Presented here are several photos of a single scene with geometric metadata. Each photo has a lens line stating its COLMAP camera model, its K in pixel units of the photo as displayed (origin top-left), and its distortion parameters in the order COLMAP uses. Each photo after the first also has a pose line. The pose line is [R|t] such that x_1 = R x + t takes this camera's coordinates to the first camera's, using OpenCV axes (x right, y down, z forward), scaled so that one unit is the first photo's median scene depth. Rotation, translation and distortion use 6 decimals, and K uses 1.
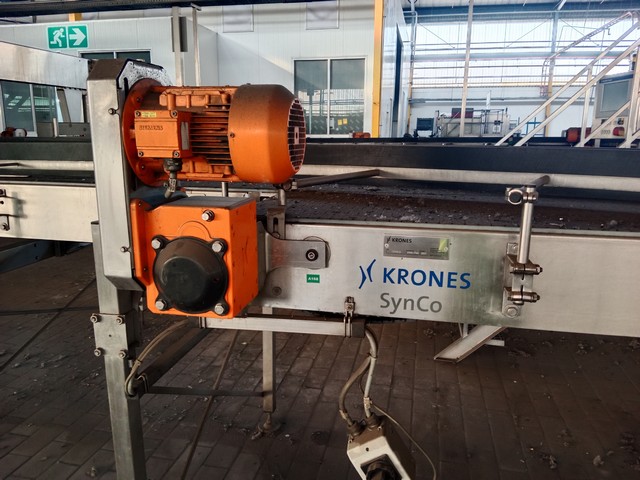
lens RADIAL K [[493.2, 0, 320.0], [0, 493.2, 240.0], [0, 0, 1]] dist [0.104082, -0.170736]
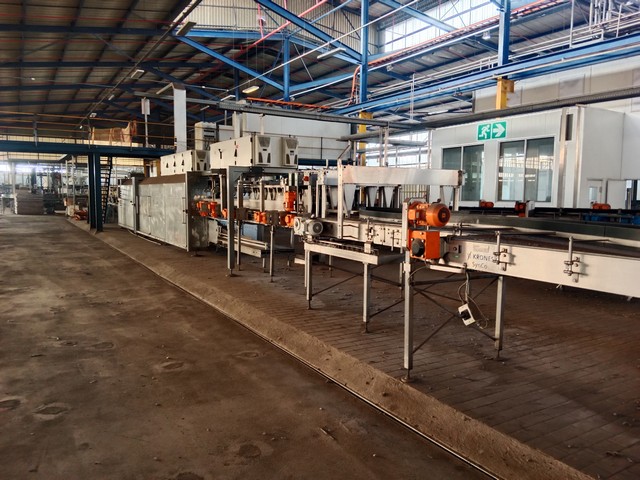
lens RADIAL K [[493.2, 0, 320.0], [0, 493.2, 240.0], [0, 0, 1]] dist [0.104082, -0.170736]
pose [[0.683810, 0.066848, -0.726591, 0.834538], [-0.159350, 0.985439, -0.059306, 0.146844], [0.712047, 0.156336, 0.684506, -0.929671]]
